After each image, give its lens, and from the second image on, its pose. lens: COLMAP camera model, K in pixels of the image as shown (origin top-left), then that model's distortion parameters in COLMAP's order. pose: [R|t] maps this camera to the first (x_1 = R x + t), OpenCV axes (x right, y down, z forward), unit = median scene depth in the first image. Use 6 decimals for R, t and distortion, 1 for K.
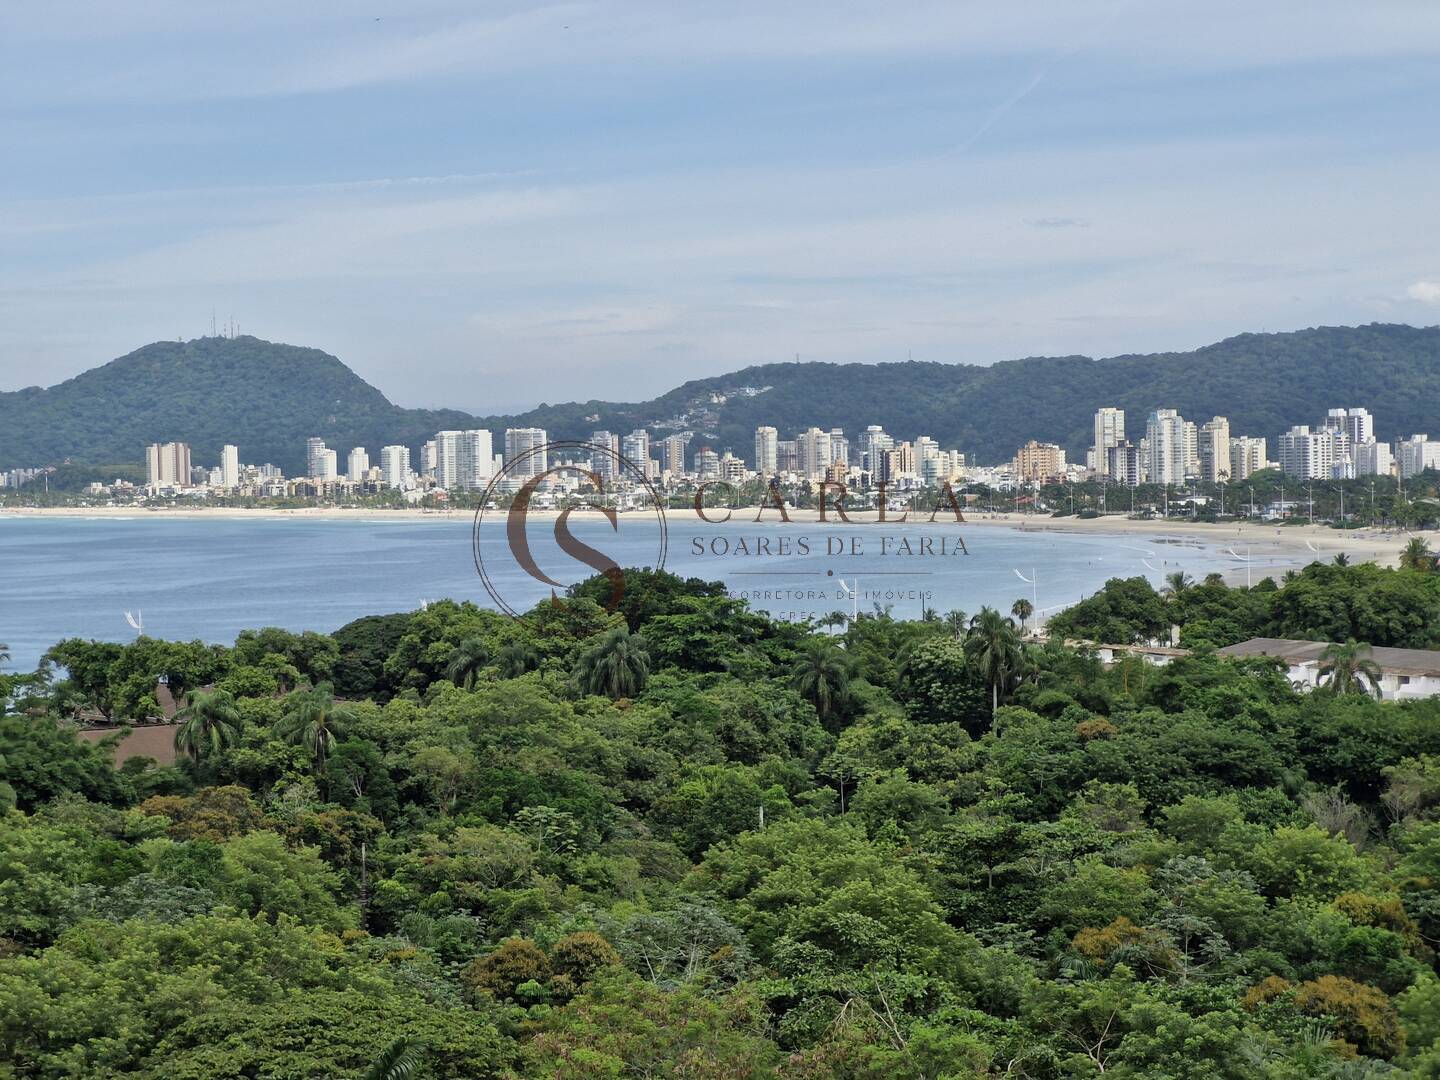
lens RADIAL K [[3127.3, 0, 707.3], [0, 3127.3, 548.0], [0, 0, 1]] dist [0.026639, 0.000000]
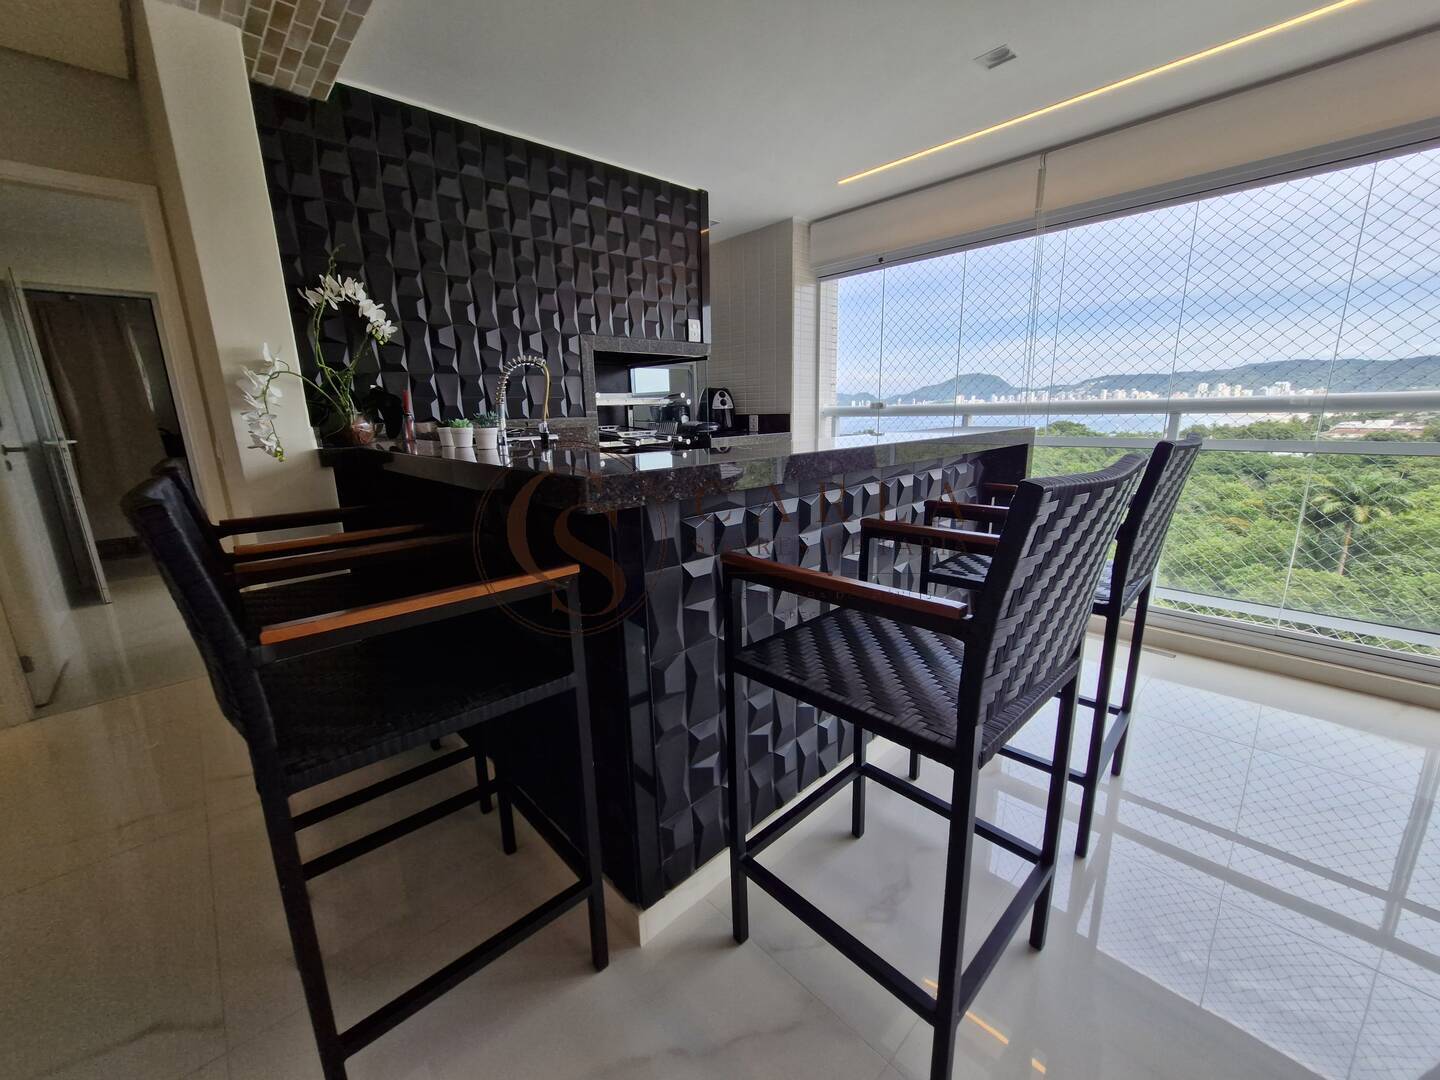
lens RADIAL K [[563.5, 0, 714.2], [0, 563.5, 537.8], [0, 0, 1]] dist [0.000112, -0.000300]
pose [[0.840541, 0.118702, -0.528583, 0.011567], [-0.004507, 0.977199, 0.212280, 0.002517], [0.541729, -0.176048, 0.821911, -0.039801]]
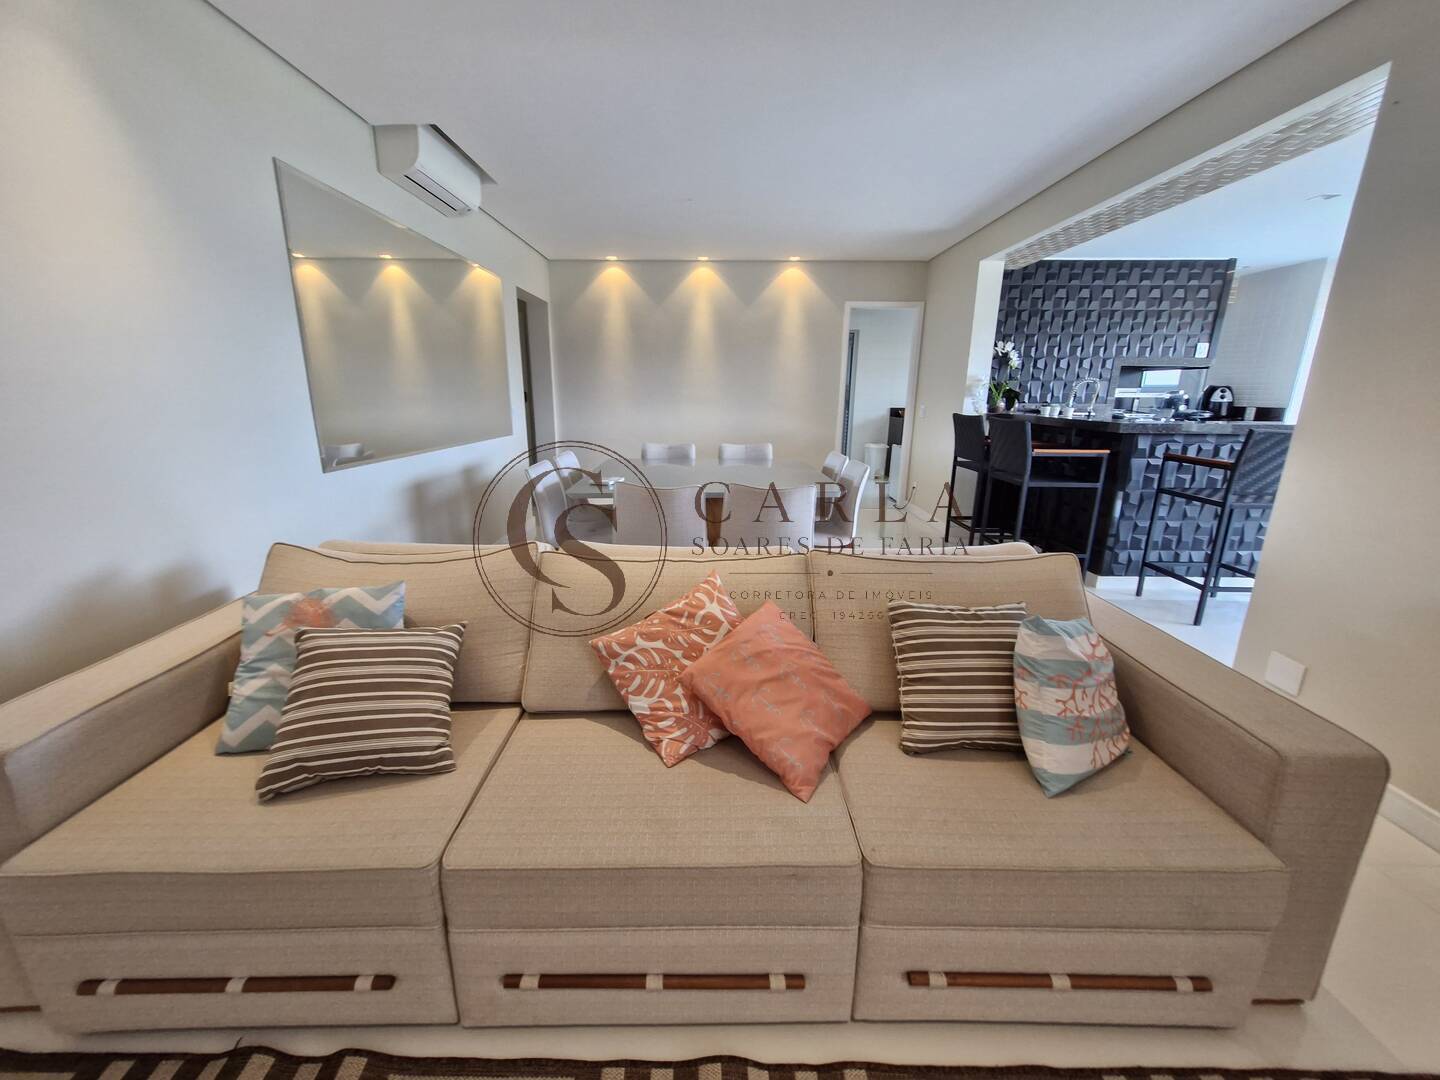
lens RADIAL K [[563.5, 0, 711.1], [0, 563.5, 535.8], [0, 0, 1]] dist [0.000112, -0.000300]
pose [[0.224973, 0.265331, -0.937543, 0.240893], [-0.034719, 0.963781, 0.264426, -0.004390], [0.973746, -0.026938, 0.226037, -0.311655]]
